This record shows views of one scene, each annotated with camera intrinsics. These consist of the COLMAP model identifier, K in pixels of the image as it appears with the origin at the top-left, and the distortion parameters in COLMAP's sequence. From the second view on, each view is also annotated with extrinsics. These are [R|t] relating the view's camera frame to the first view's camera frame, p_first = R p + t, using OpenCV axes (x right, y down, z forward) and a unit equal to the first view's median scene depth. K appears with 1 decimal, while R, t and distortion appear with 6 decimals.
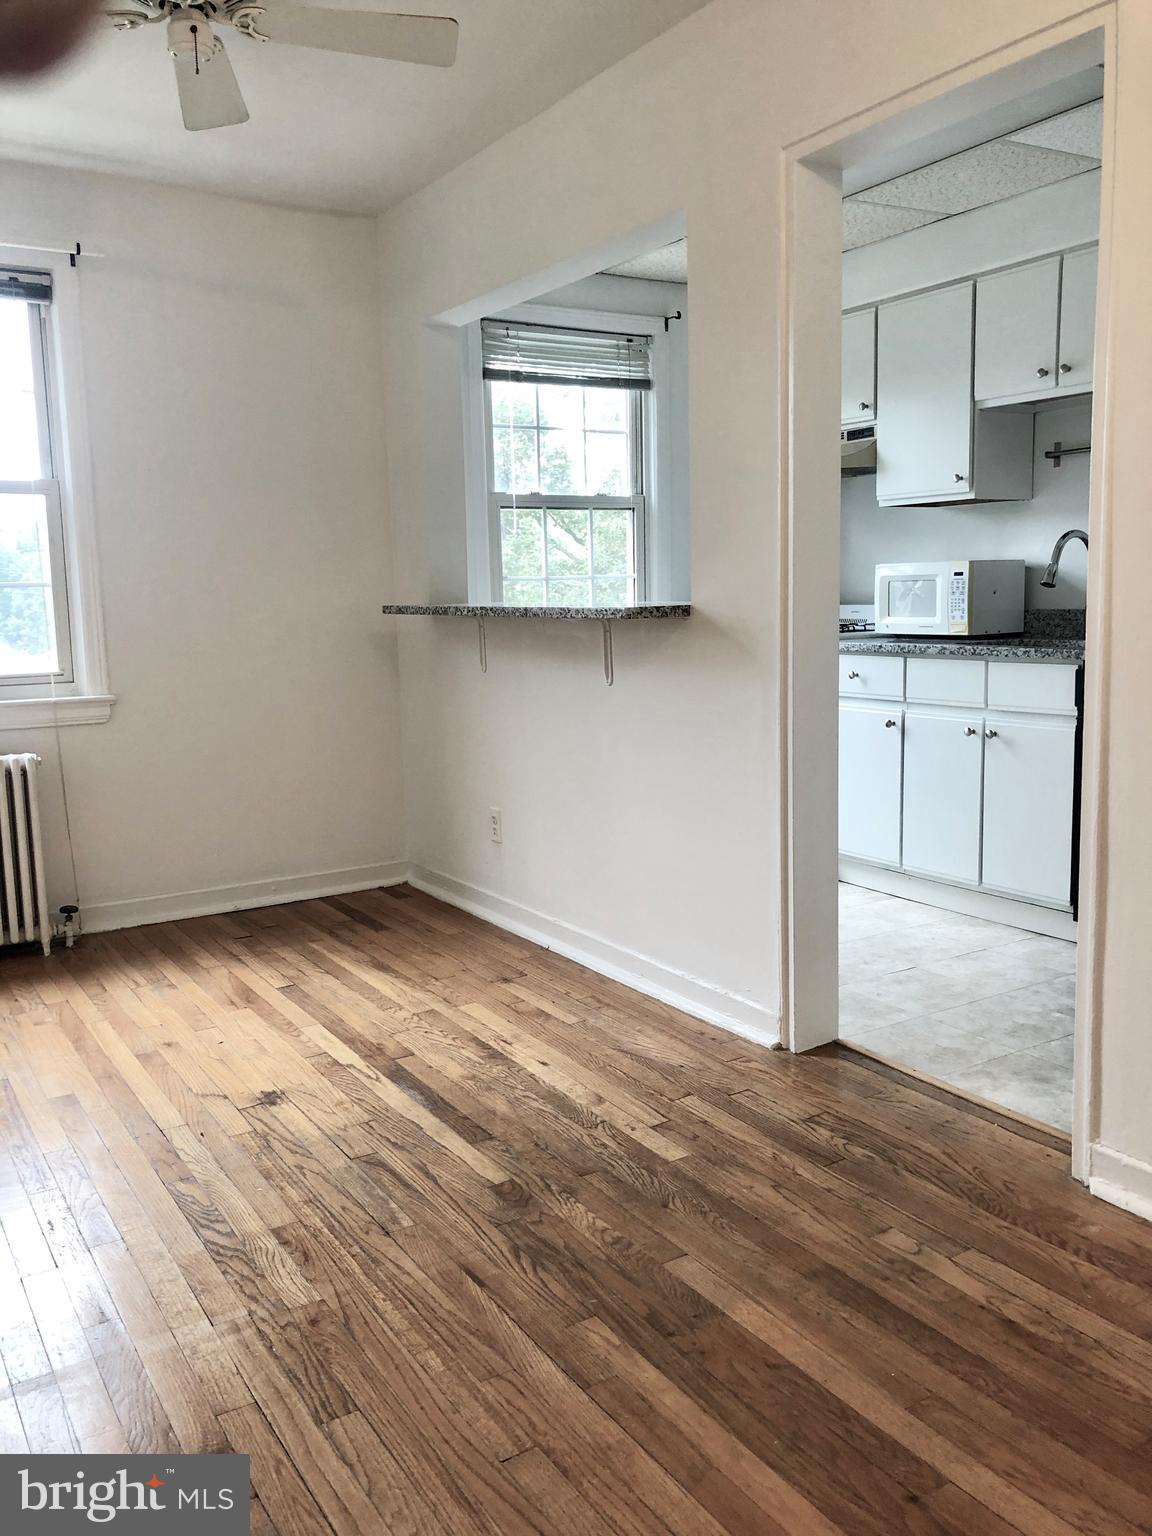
lens RADIAL K [[1241.9, 0, 580.5], [0, 1241.9, 758.6], [0, 0, 1]] dist [-0.003906, 0.014961]
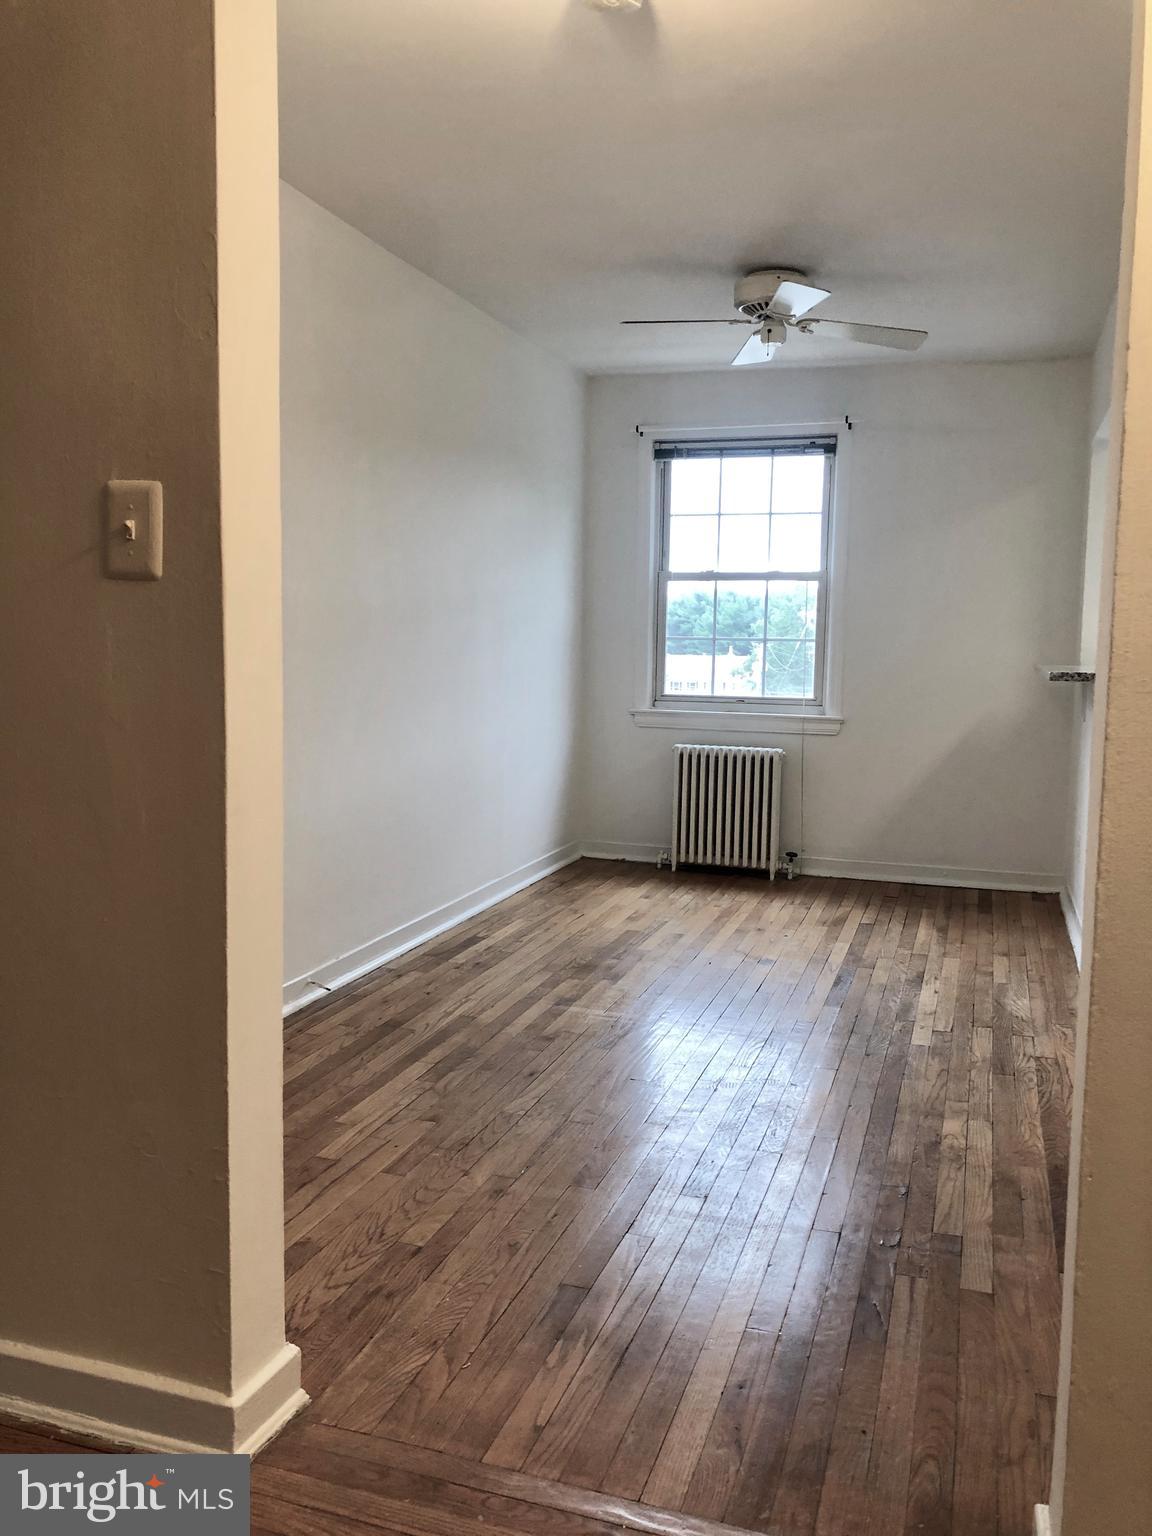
lens RADIAL K [[1227.9, 0, 572.8], [0, 1227.9, 764.4], [0, 0, 1]] dist [0.035519, -0.077694]
pose [[0.625264, 0.108155, -0.772883, 0.865352], [-0.134806, 0.990432, 0.029540, 0.006975], [0.768682, 0.085719, 0.633861, -0.246598]]
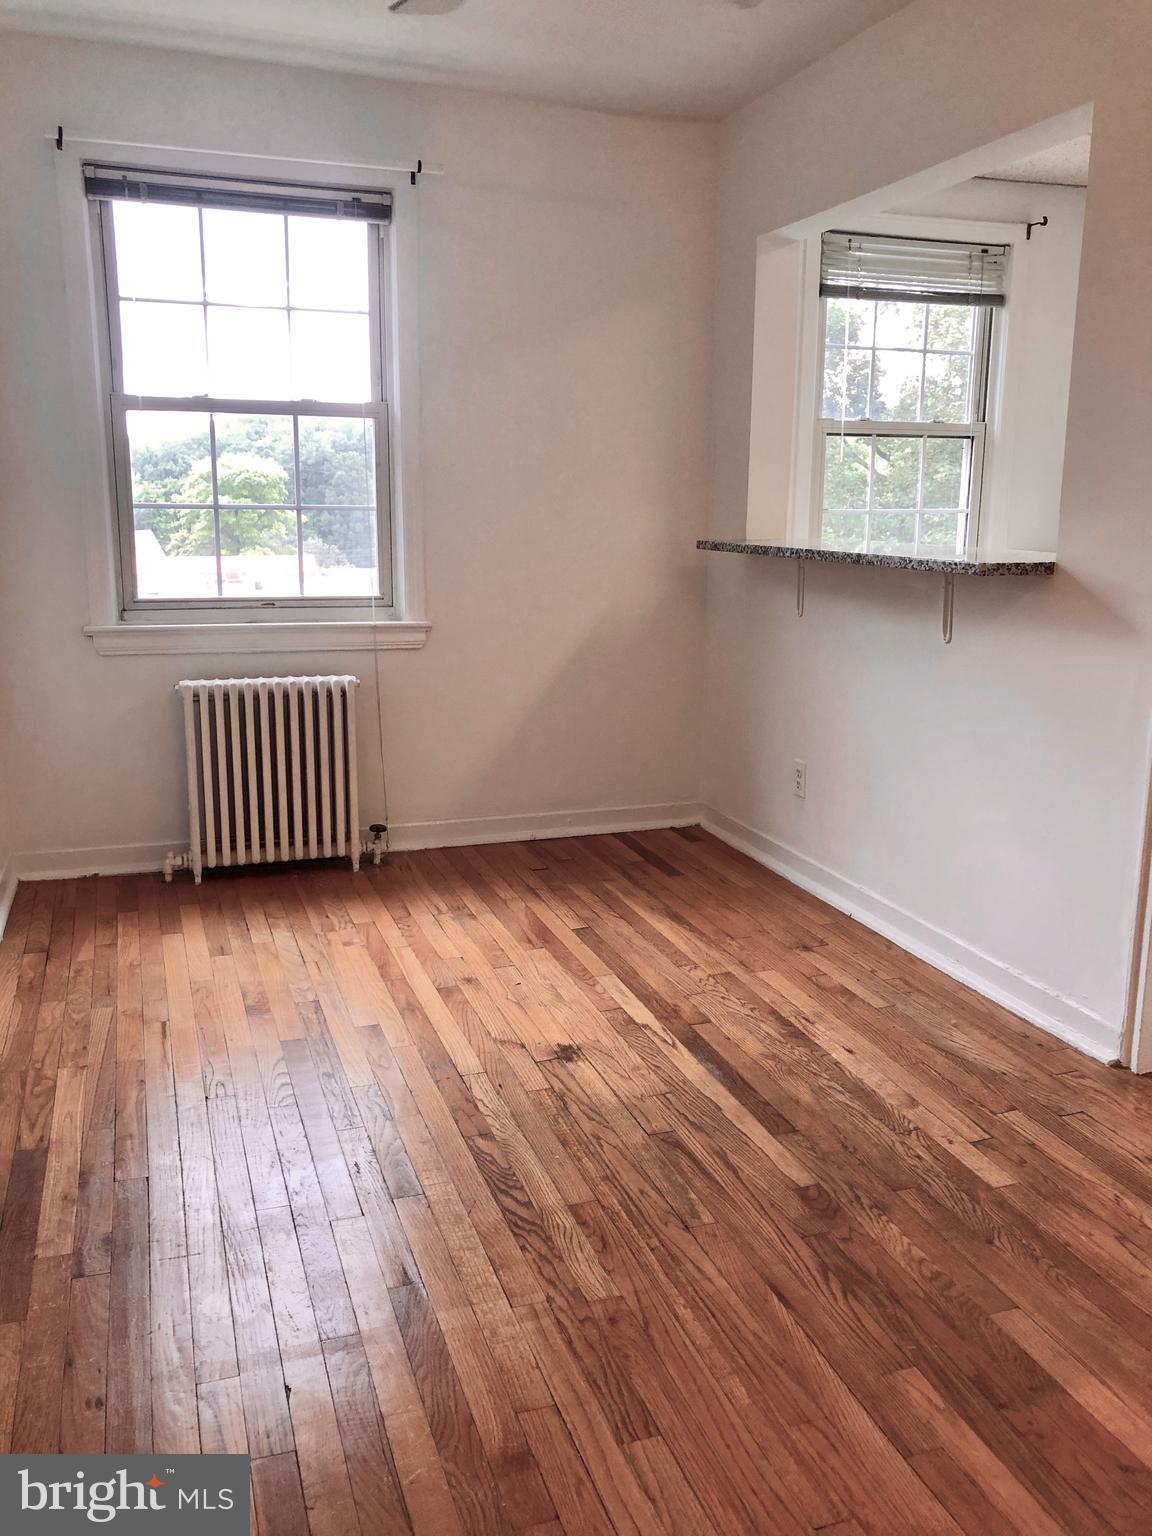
lens RADIAL K [[1227.9, 0, 572.8], [0, 1227.9, 764.4], [0, 0, 1]] dist [0.035519, -0.077694]
pose [[0.972221, 0.077253, -0.220948, -0.049578], [-0.060919, 0.994946, 0.079816, -0.035285], [0.225997, -0.064139, 0.972014, 0.069677]]
